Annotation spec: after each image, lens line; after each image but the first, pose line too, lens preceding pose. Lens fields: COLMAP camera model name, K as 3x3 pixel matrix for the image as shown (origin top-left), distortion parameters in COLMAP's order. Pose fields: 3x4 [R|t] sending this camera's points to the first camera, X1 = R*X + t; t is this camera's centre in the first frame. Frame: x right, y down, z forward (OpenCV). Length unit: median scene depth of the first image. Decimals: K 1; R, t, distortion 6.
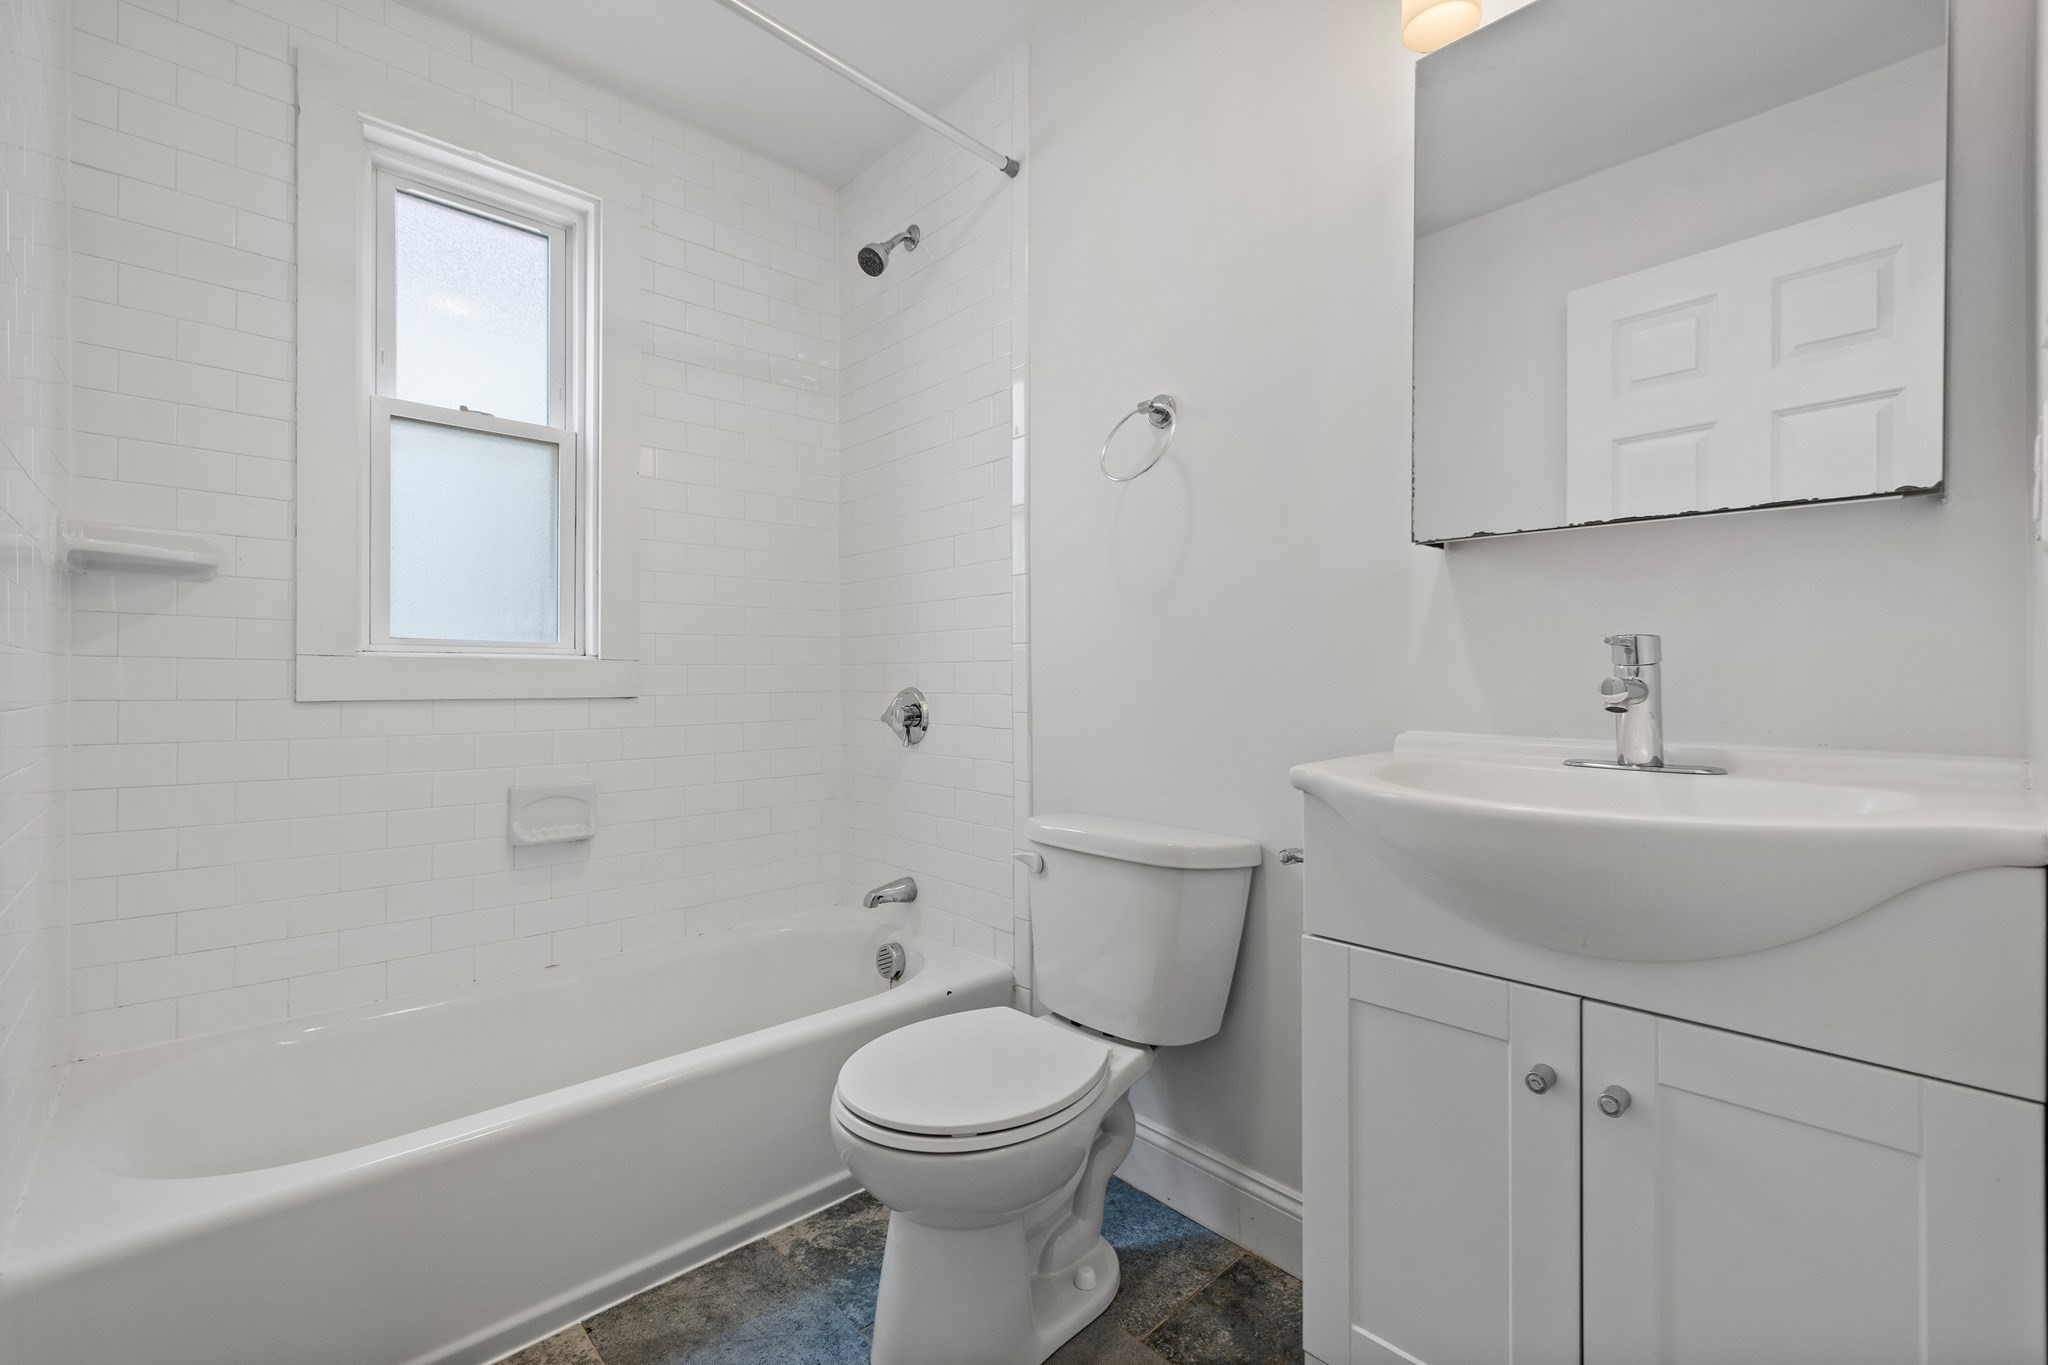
lens RADIAL K [[885.0, 0, 1024.0], [0, 885.0, 682.5], [0, 0, 1]] dist [0.000154, 0.000365]
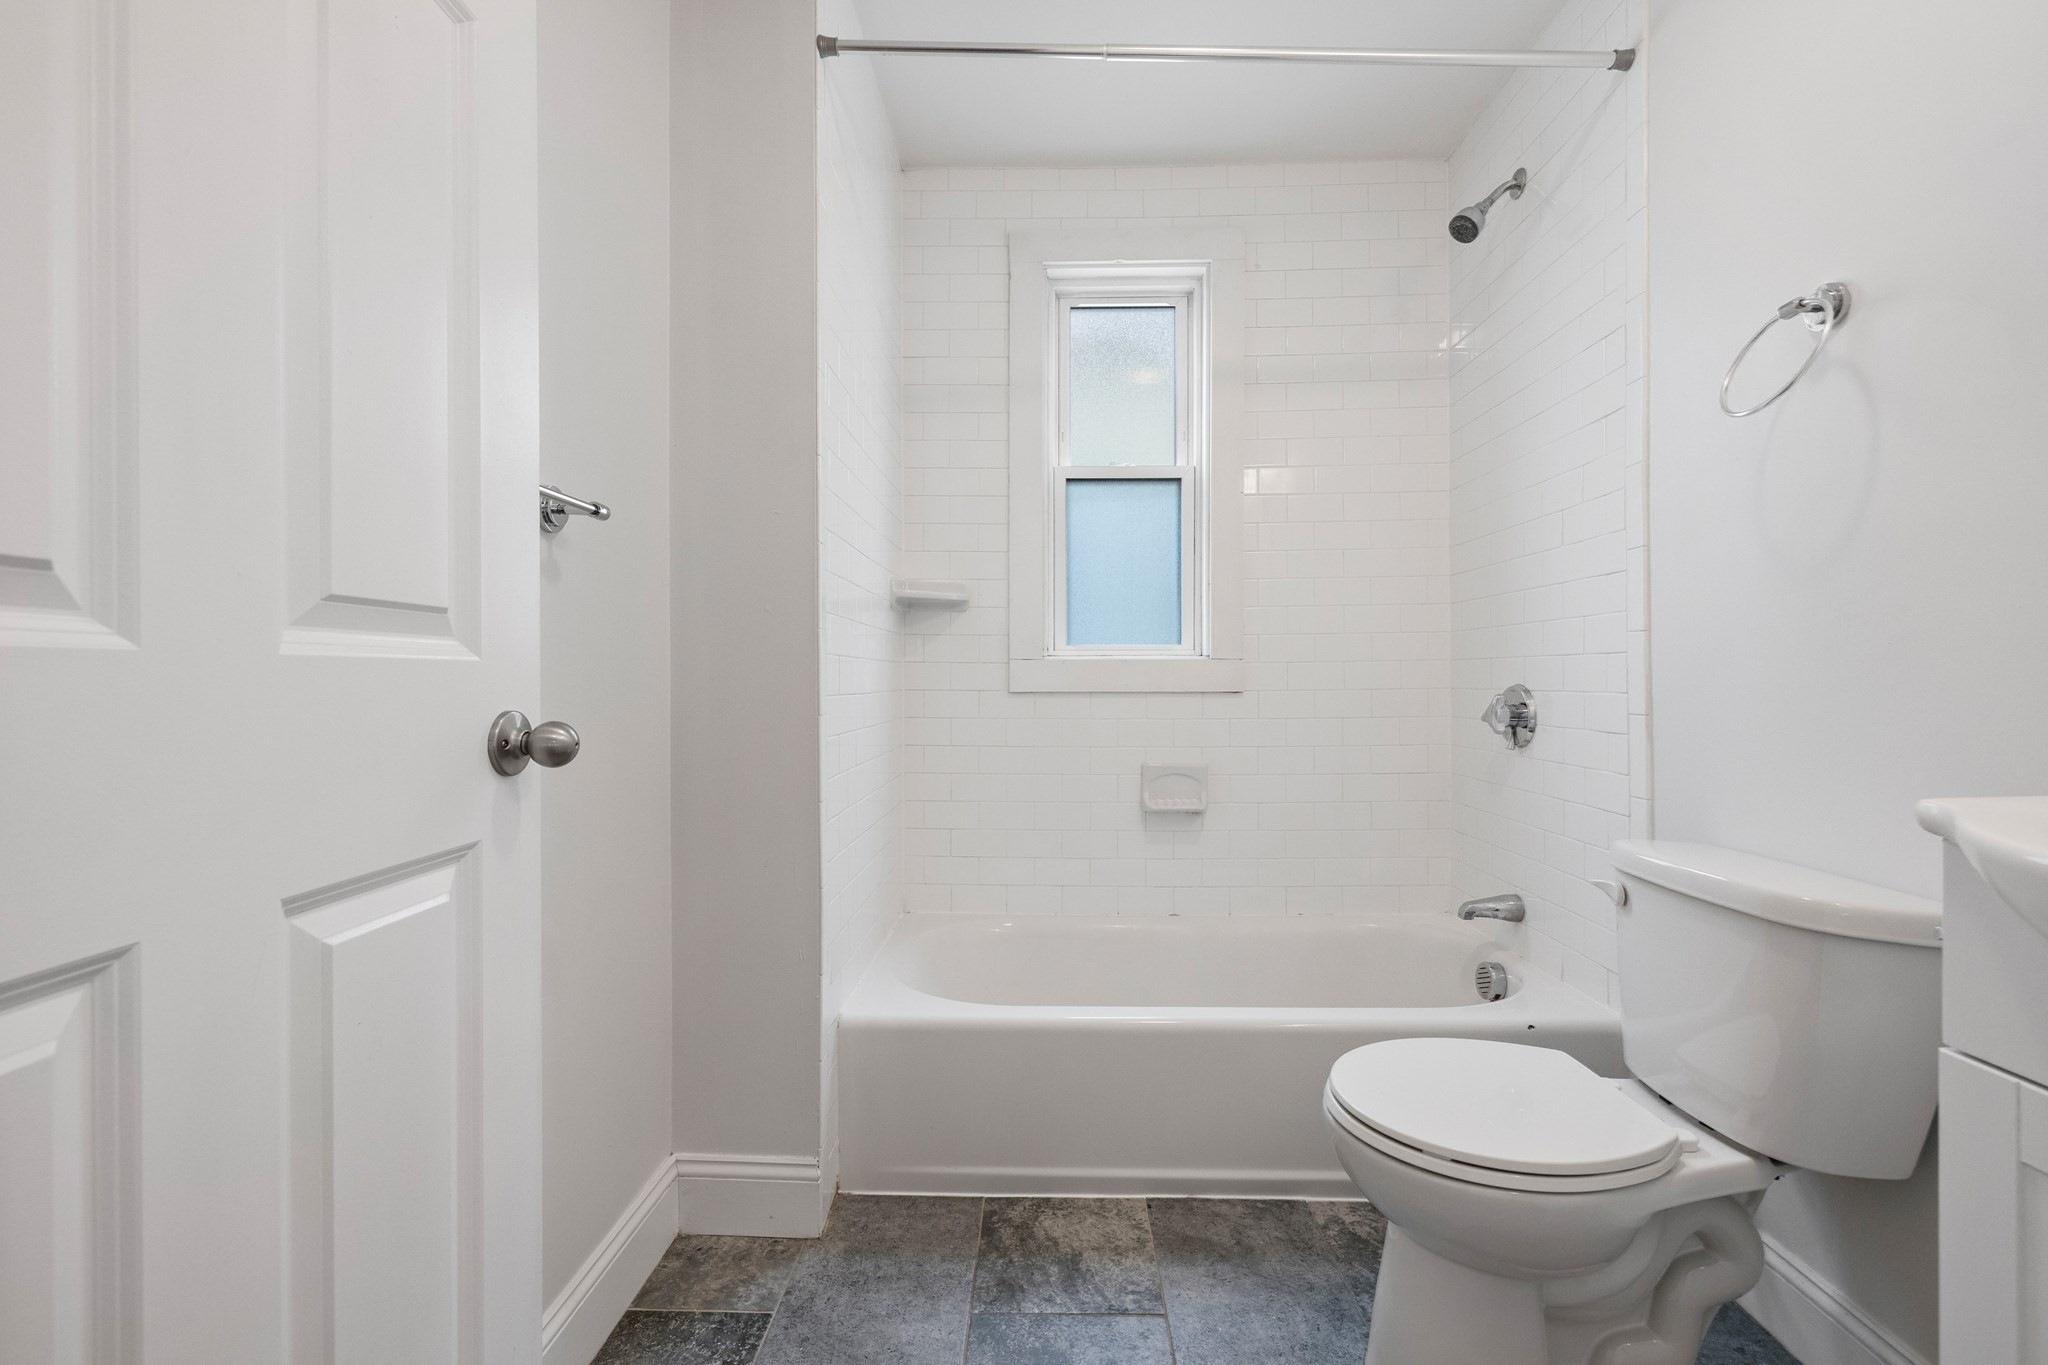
lens RADIAL K [[885.0, 0, 1024.0], [0, 885.0, 682.5], [0, 0, 1]] dist [0.000154, 0.000365]
pose [[0.703670, 0.002364, -0.710523, 0.190563], [0.000654, 0.999992, 0.003974, 0.000162], [0.710527, -0.003261, 0.703663, 0.011846]]
